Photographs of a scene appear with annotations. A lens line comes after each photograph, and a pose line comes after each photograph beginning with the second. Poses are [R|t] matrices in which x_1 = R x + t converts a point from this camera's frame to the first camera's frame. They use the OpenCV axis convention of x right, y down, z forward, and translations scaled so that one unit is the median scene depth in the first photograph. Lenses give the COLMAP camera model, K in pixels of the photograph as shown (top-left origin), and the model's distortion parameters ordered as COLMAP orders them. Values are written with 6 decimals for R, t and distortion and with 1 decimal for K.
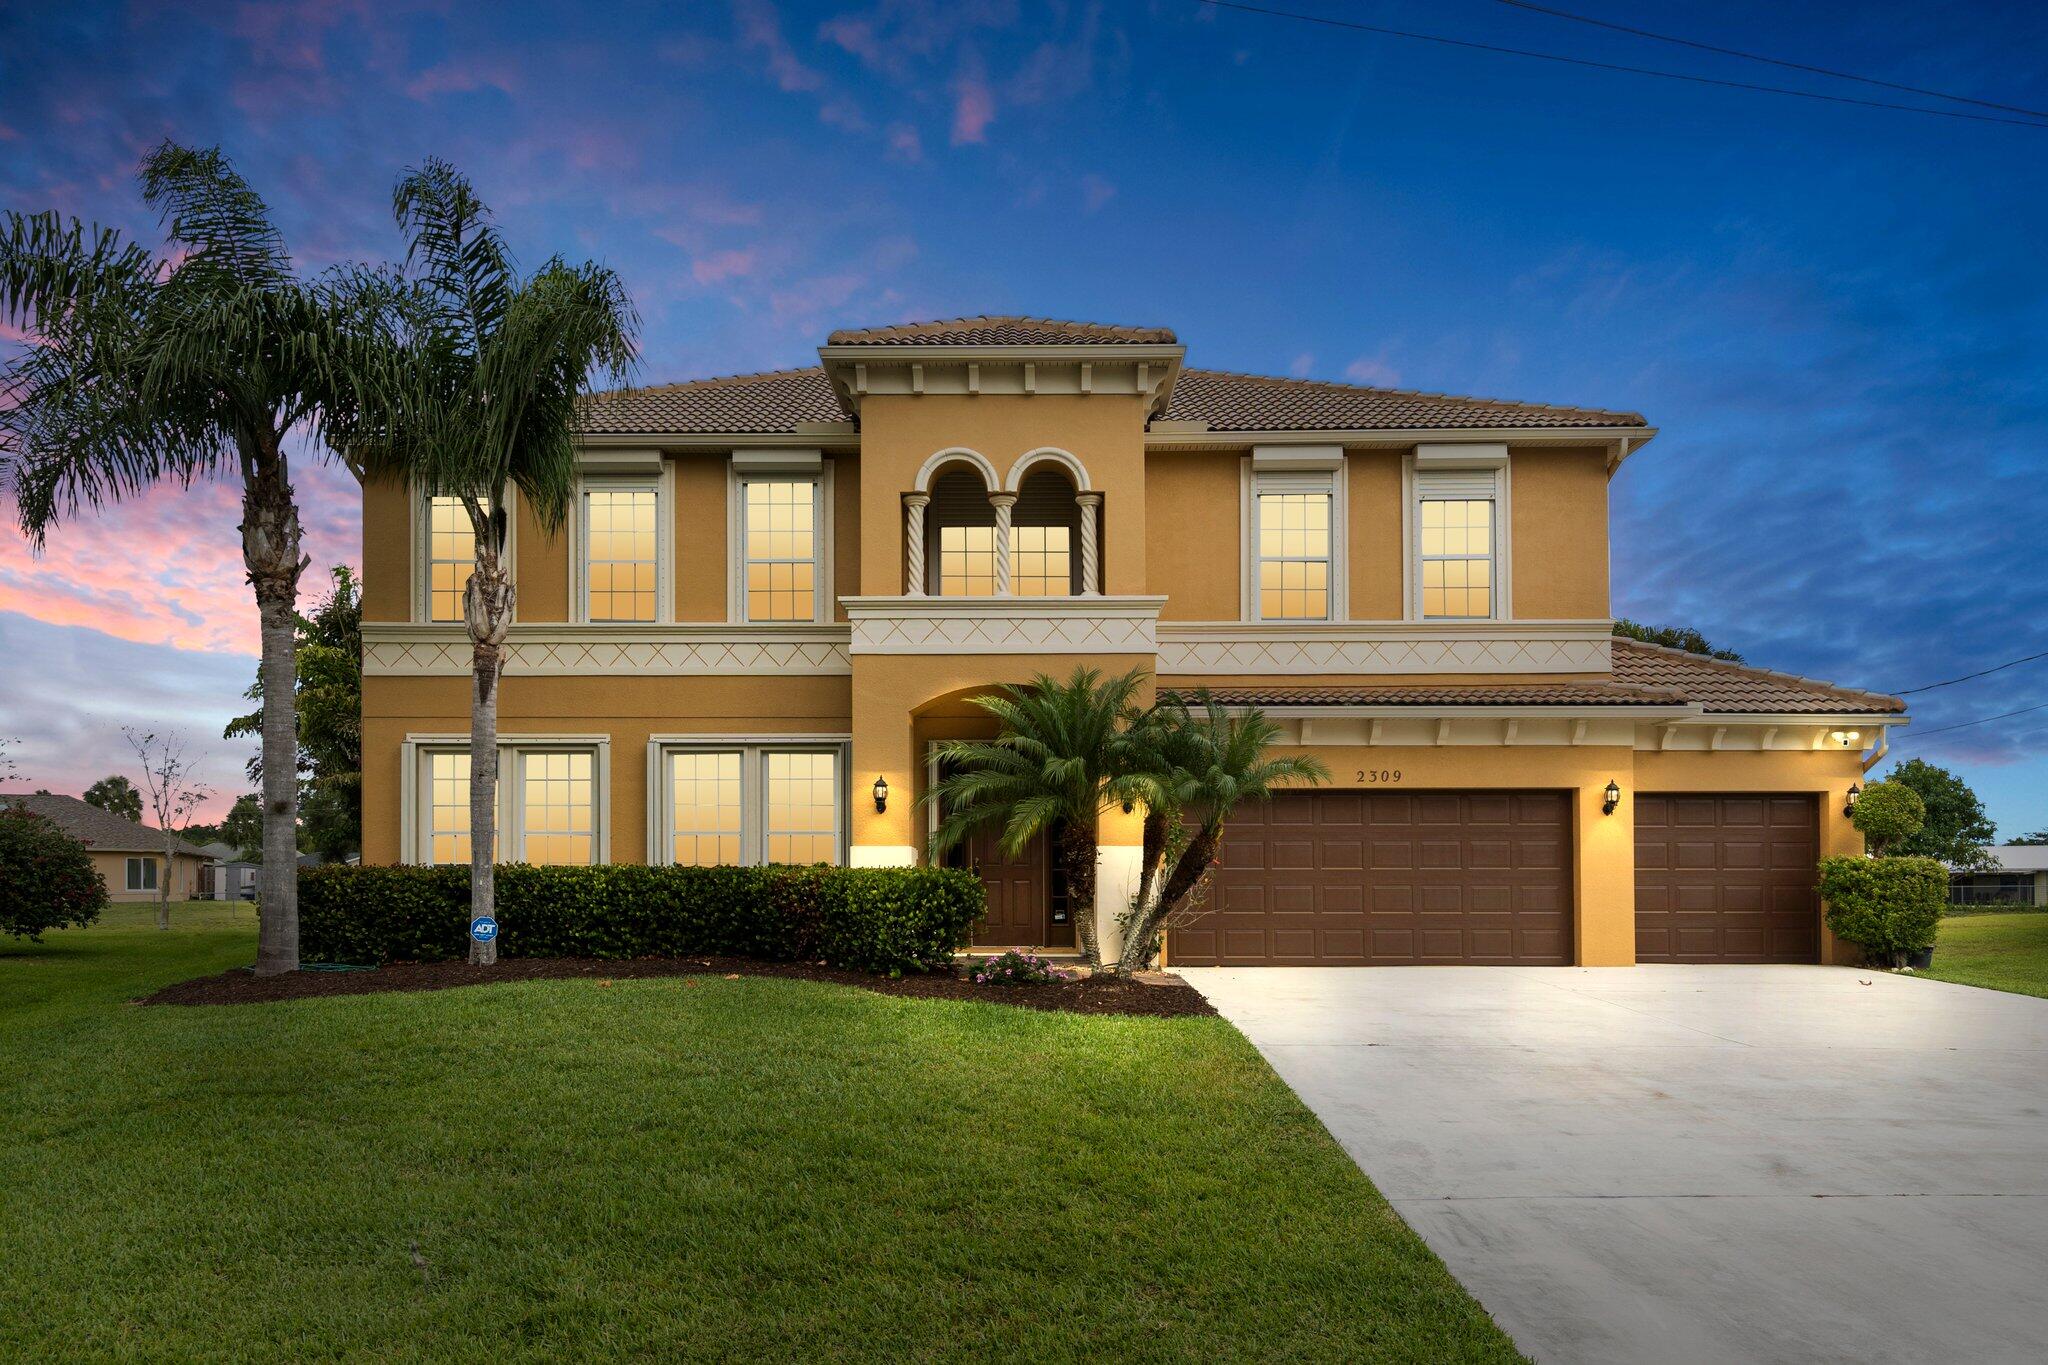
lens RADIAL K [[1279.1, 0, 1025.3], [0, 1279.1, 685.9], [0, 0, 1]] dist [-0.000589, -0.000150]
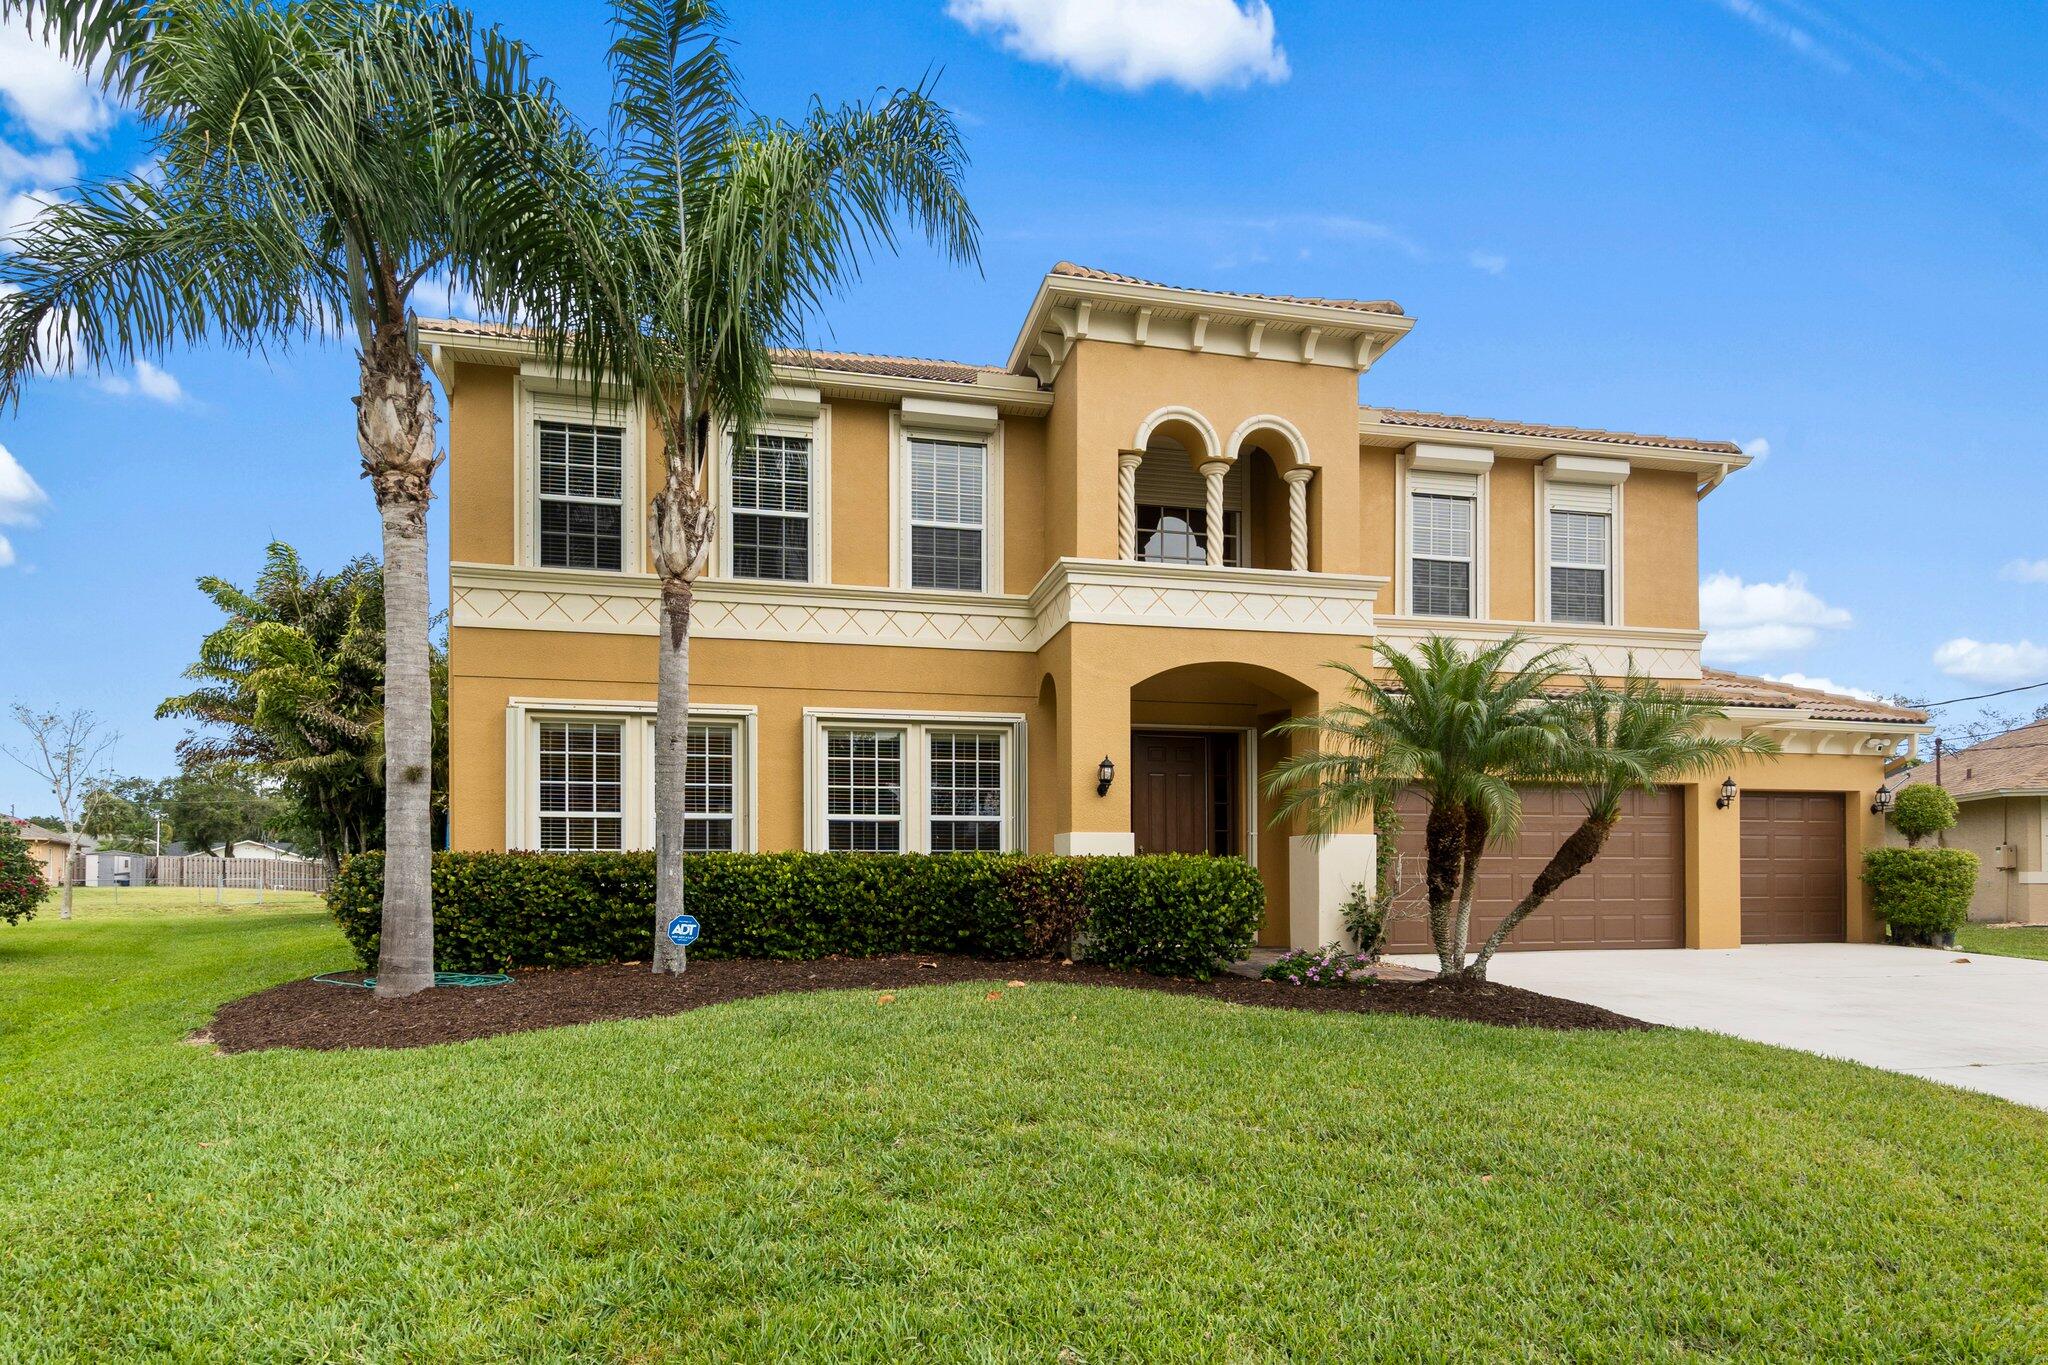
lens RADIAL K [[997.3, 0, 1022.9], [0, 997.3, 744.2], [0, 0, 1]] dist [0.002169, 0.000086]
pose [[0.979253, 0.024882, 0.201110, -0.309810], [-0.030563, 0.999215, 0.025192, 0.045521], [-0.200325, -0.030816, 0.979245, 0.310092]]
